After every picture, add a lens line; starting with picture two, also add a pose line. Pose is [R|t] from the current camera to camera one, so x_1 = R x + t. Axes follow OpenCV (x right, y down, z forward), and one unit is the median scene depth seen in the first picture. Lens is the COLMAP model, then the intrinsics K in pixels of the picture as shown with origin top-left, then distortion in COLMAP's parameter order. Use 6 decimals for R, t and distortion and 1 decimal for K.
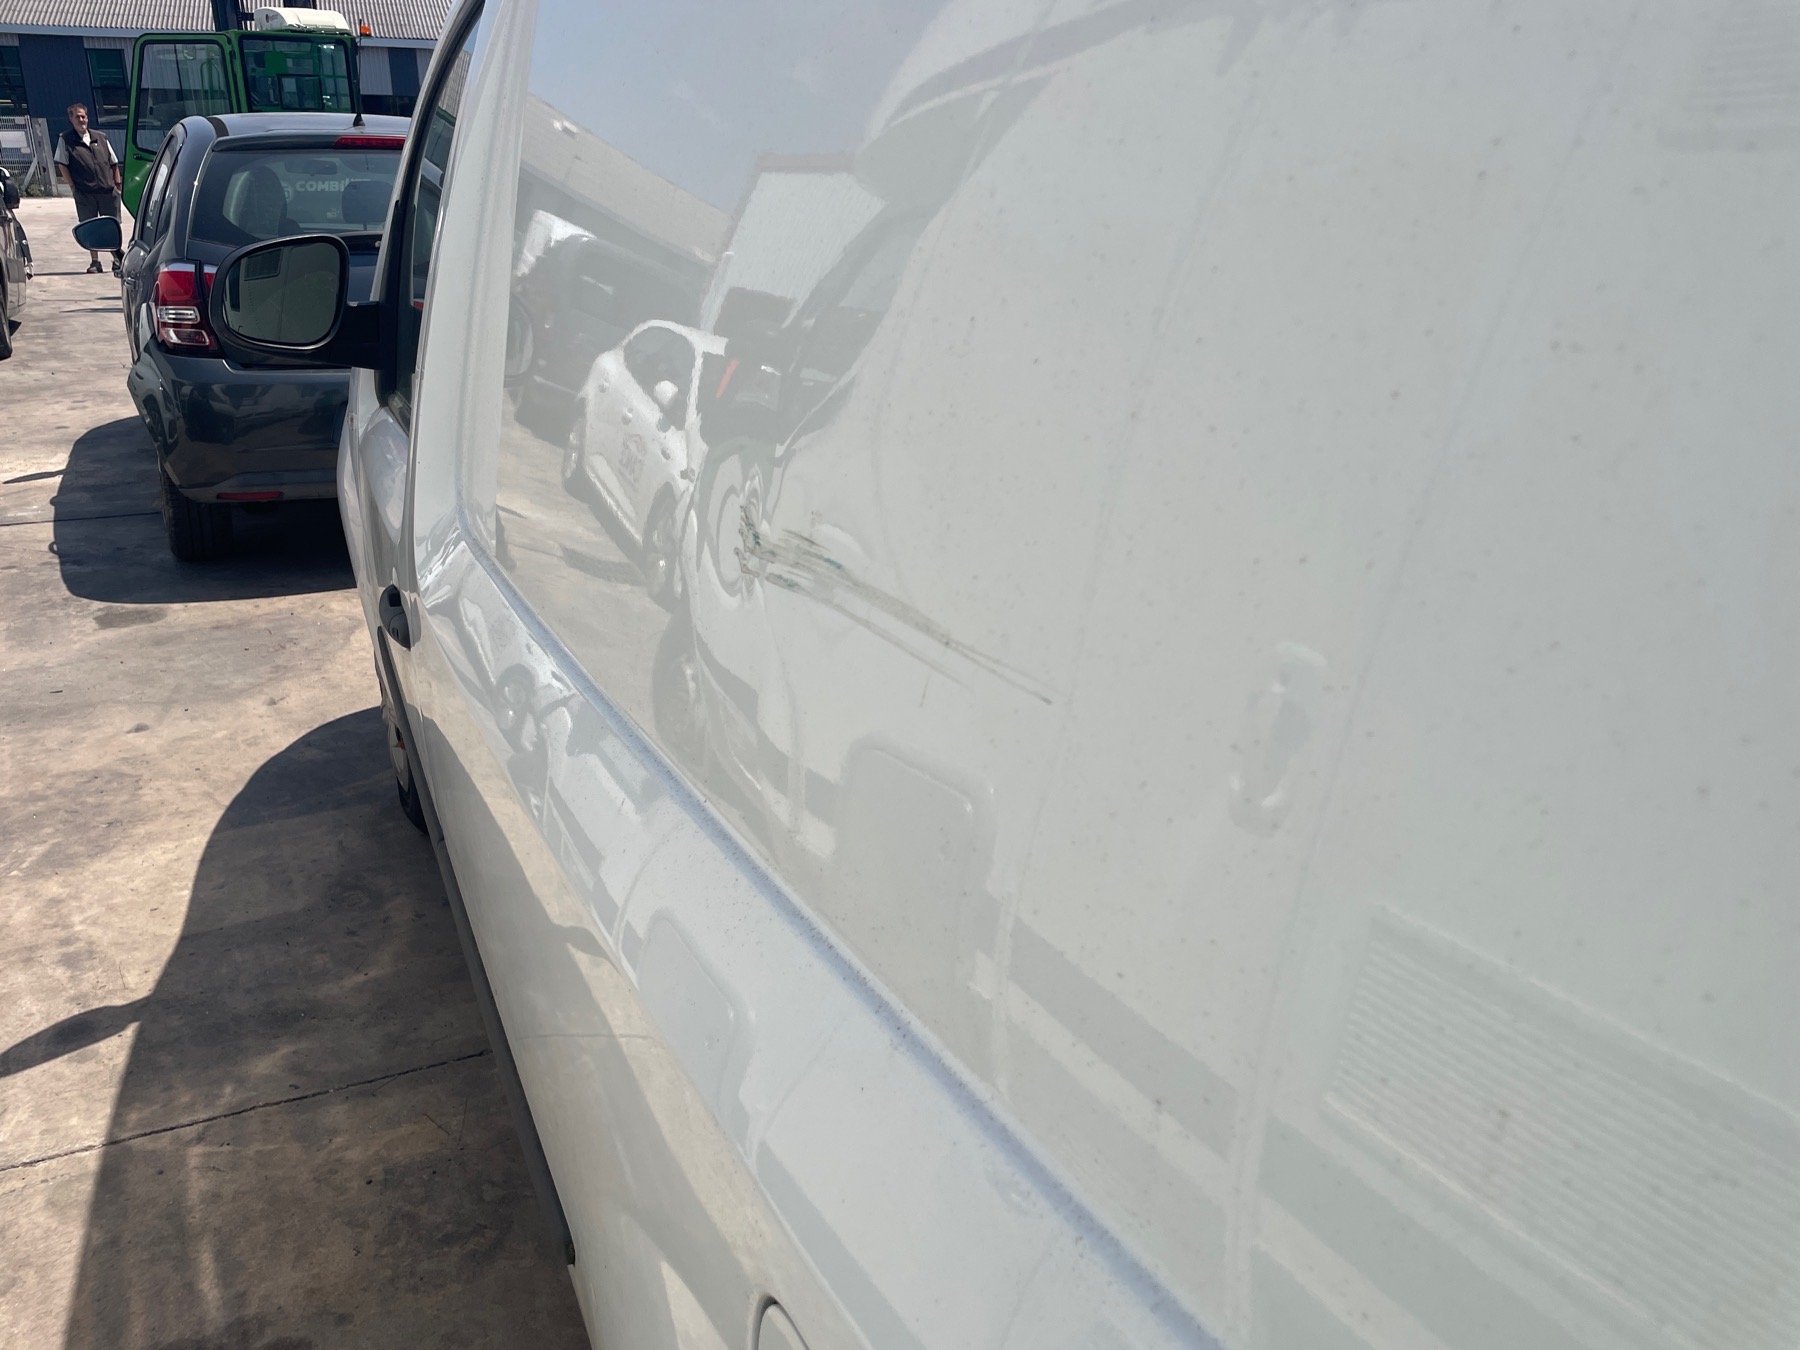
lens RADIAL K [[1359.3, 0, 899.2], [0, 1359.3, 682.2], [0, 0, 1]] dist [0.085749, -0.116524]
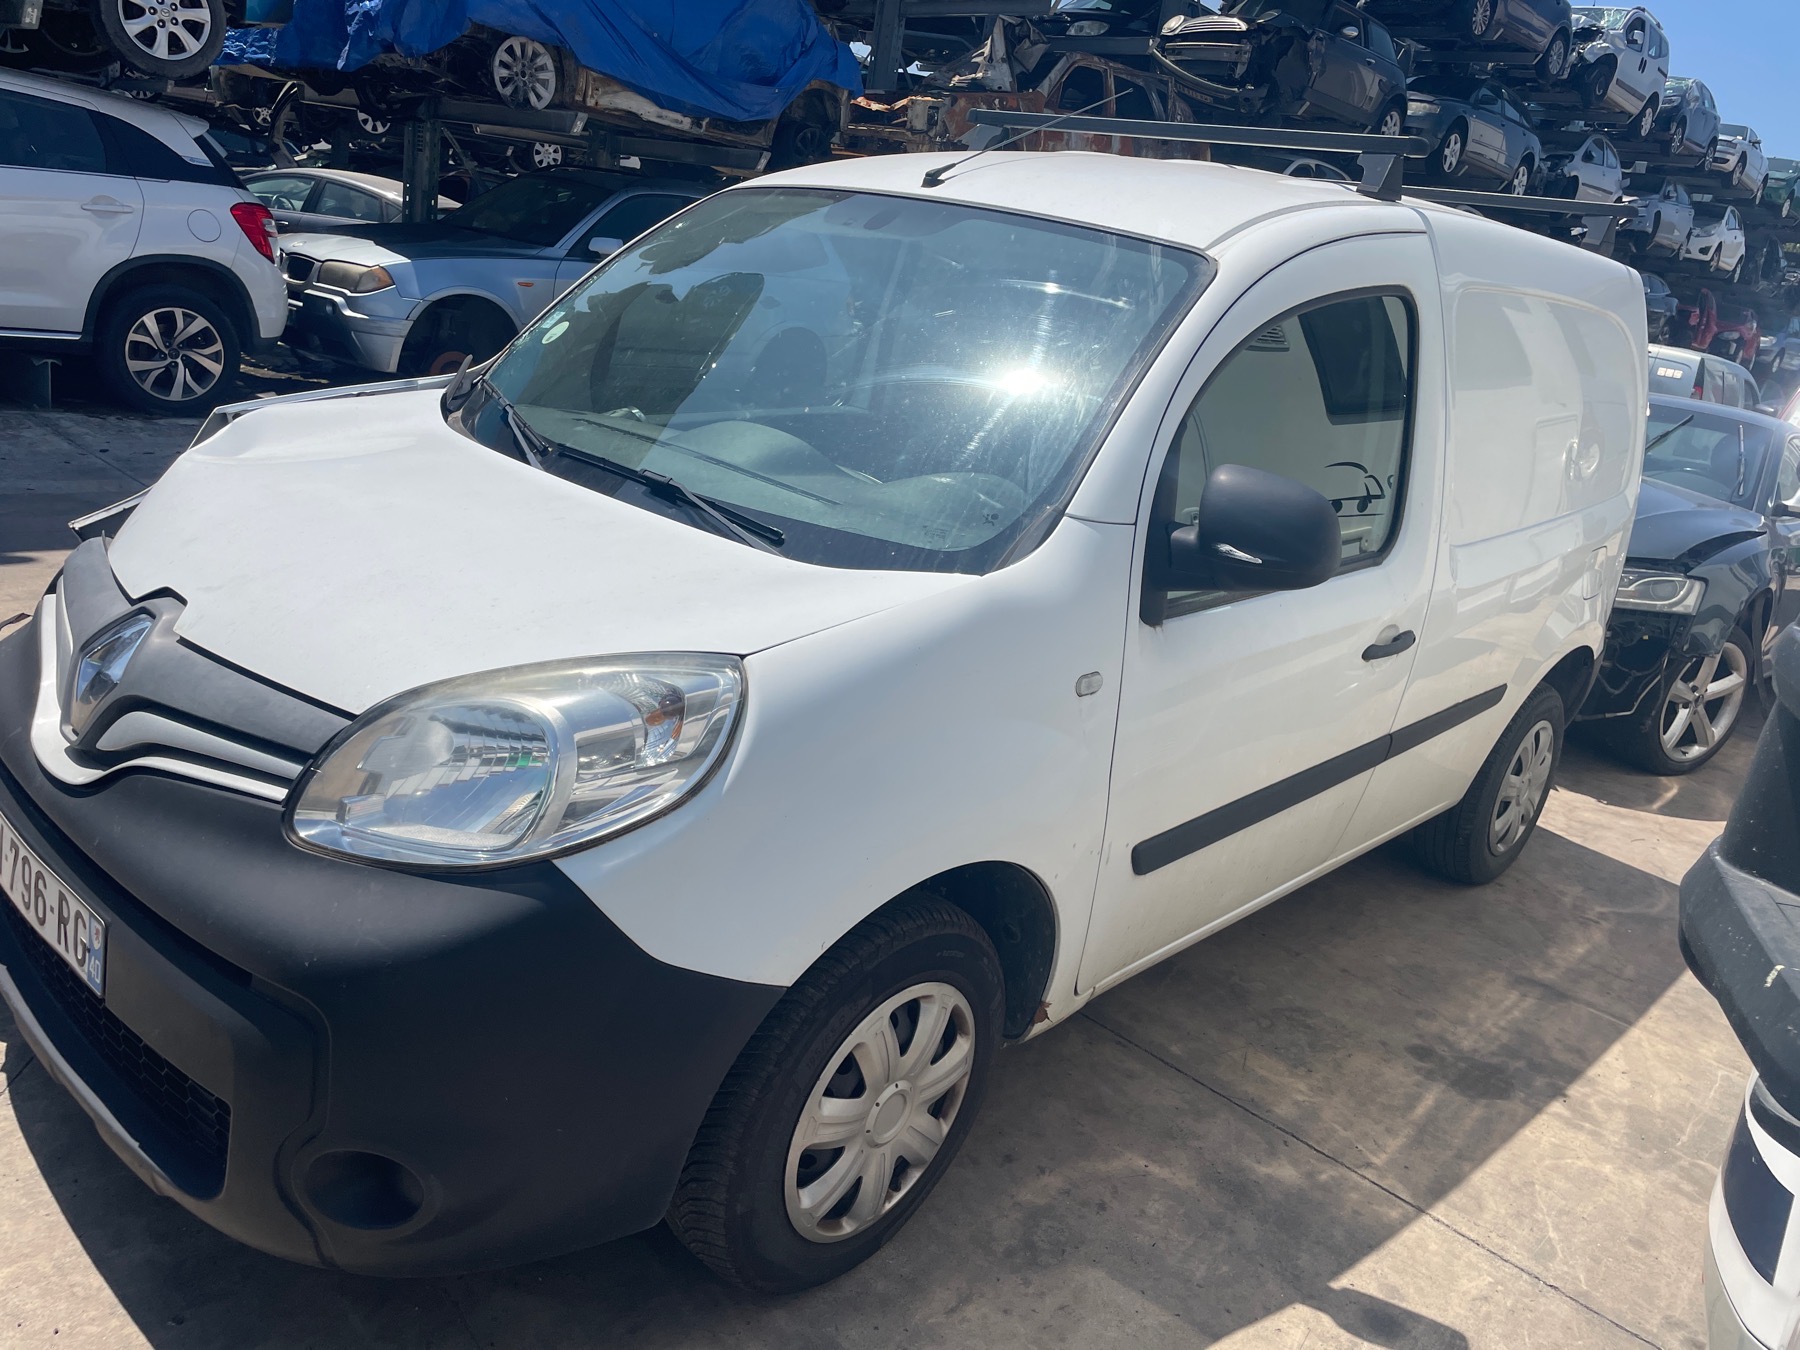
lens RADIAL K [[1363.8, 0, 893.7], [0, 1363.8, 671.5], [0, 0, 1]] dist [0.077974, -0.106621]
pose [[-0.375563, -0.344791, 0.860274, -1.040014], [0.183693, 0.882116, 0.433738, -0.569467], [-0.908410, 0.320922, -0.267954, 1.294649]]
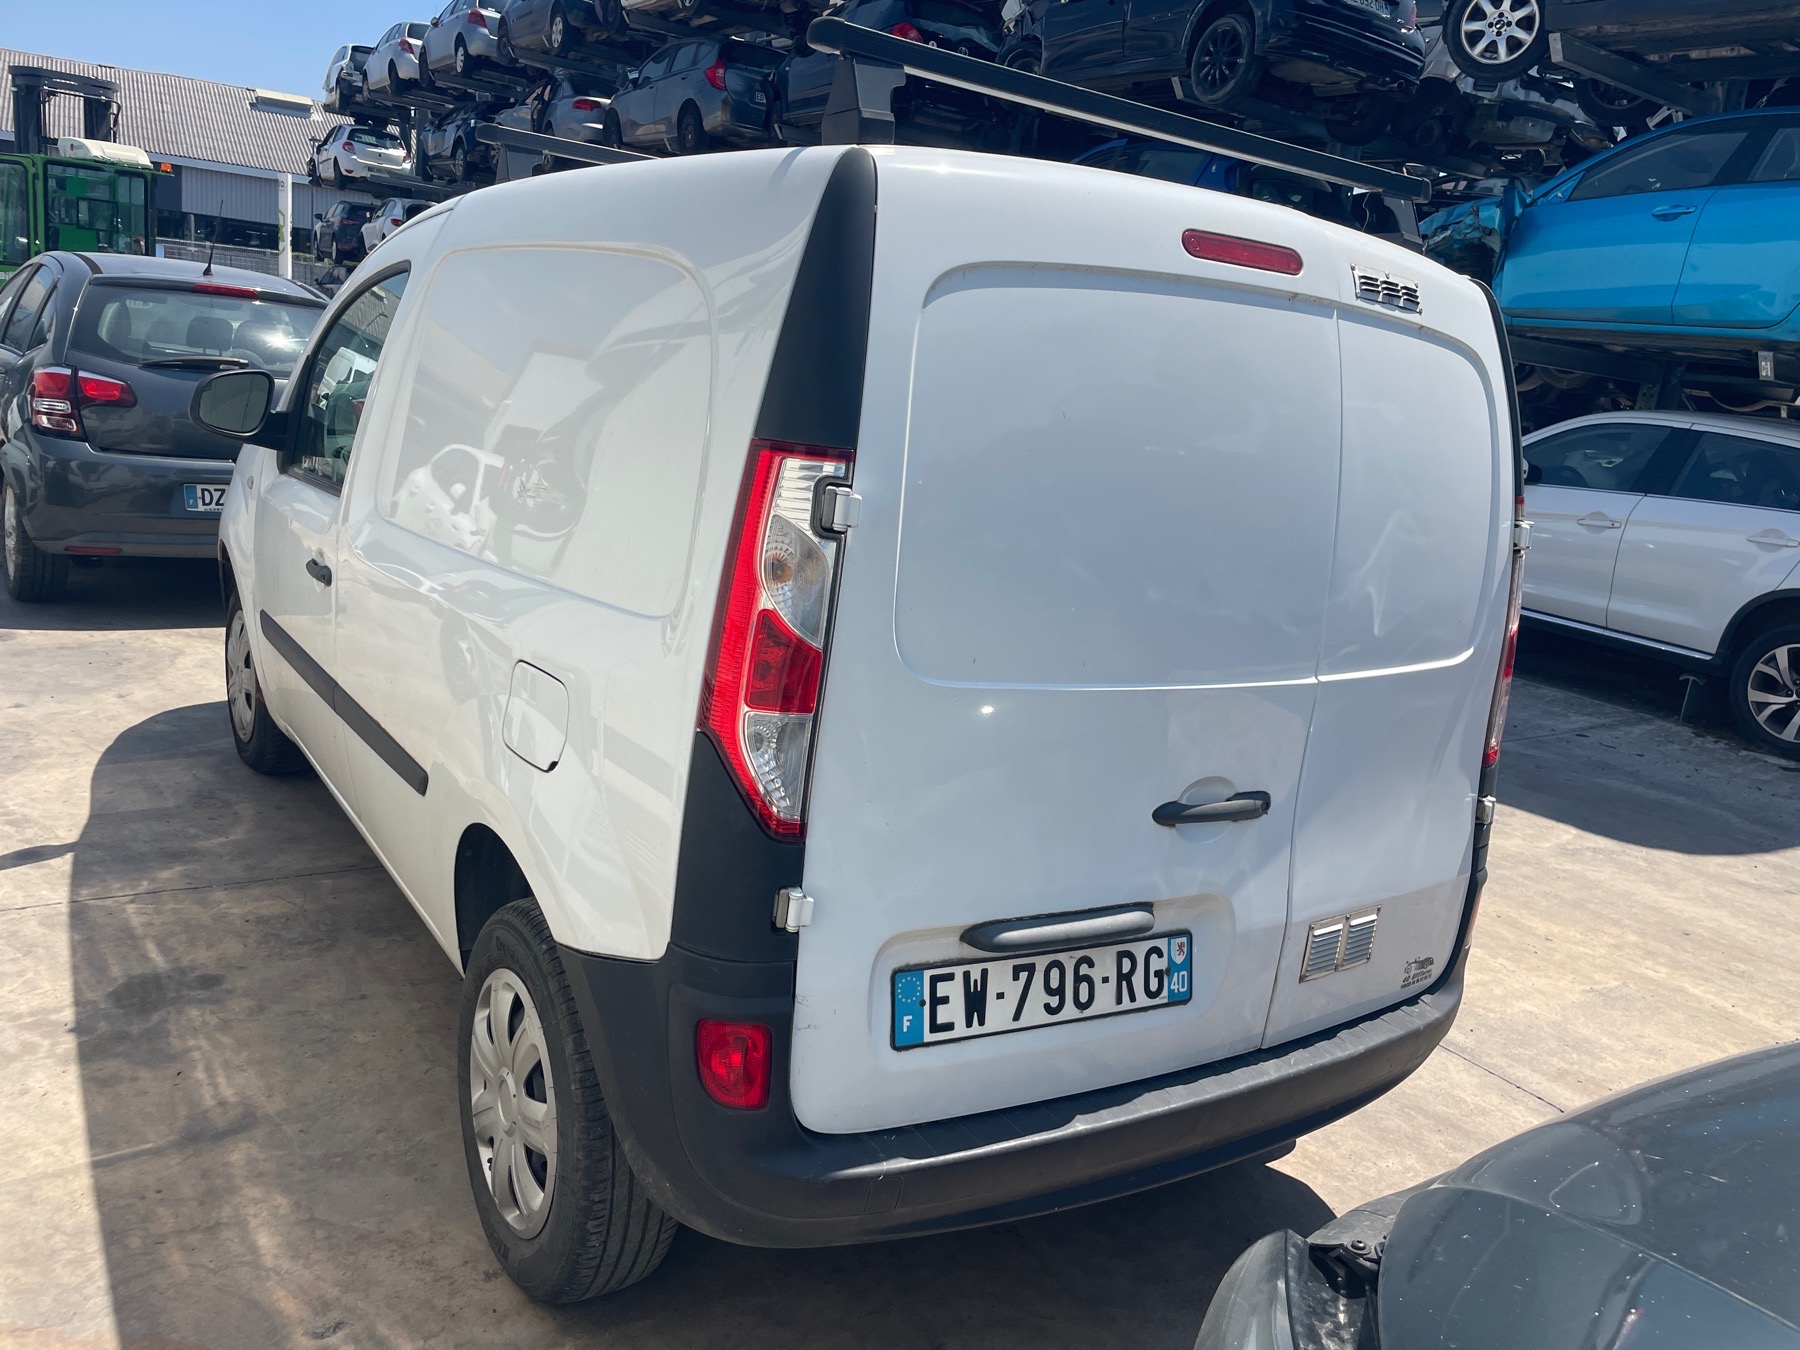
lens RADIAL K [[1359.3, 0, 899.2], [0, 1359.3, 682.2], [0, 0, 1]] dist [0.085749, -0.116524]
pose [[0.982270, 0.058565, 0.178088, 0.061079], [-0.037854, 0.992346, -0.117547, 0.188221], [-0.183609, 0.108722, 0.976968, -0.634159]]
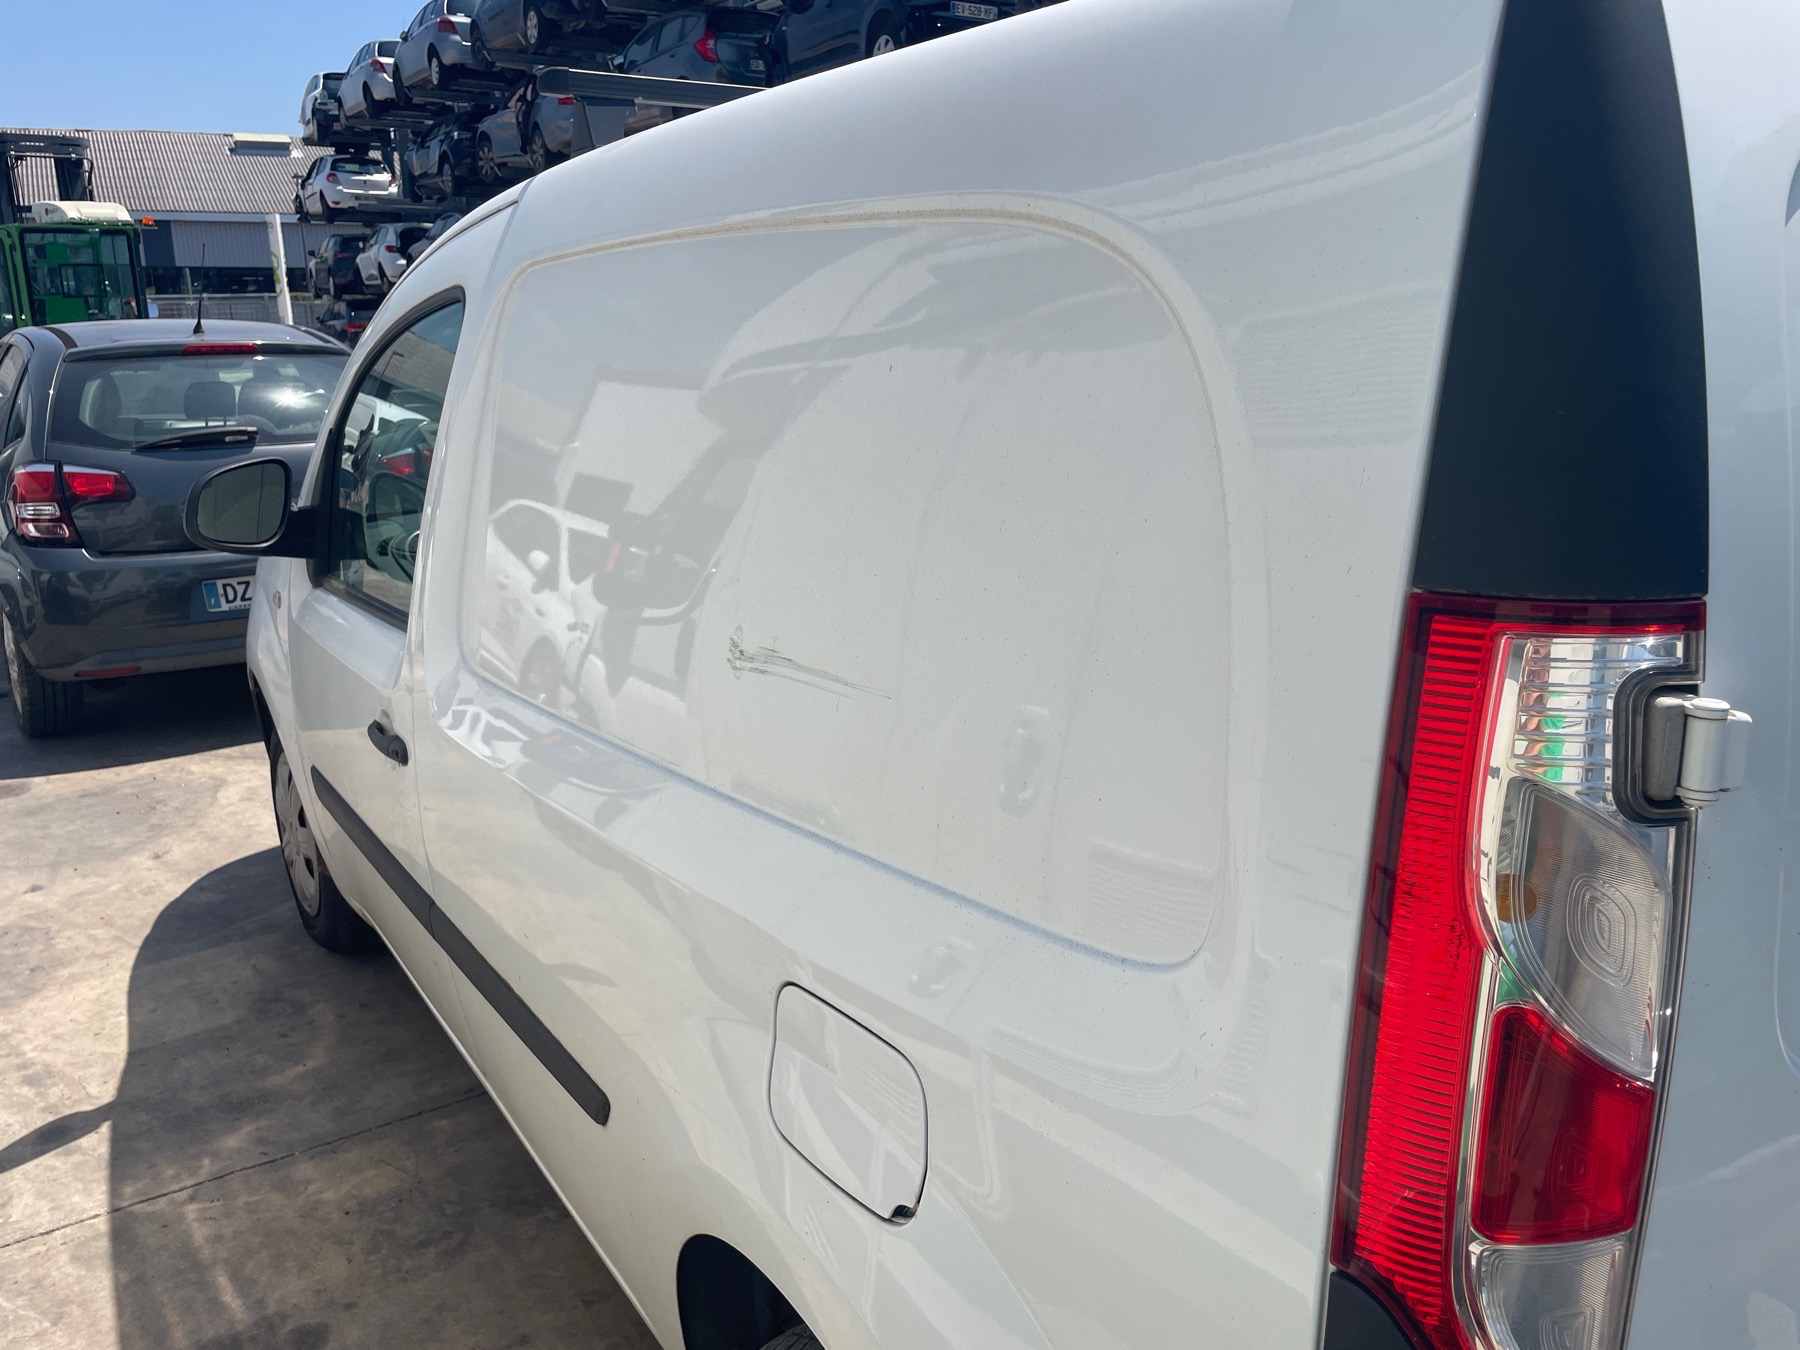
lens RADIAL K [[1363.8, 0, 893.7], [0, 1363.8, 671.5], [0, 0, 1]] dist [0.077974, -0.106621]
pose [[0.987494, -0.062026, 0.144941, -0.040923], [0.077103, 0.991912, -0.100827, 0.035950], [-0.137515, 0.110742, 0.984290, -0.258275]]
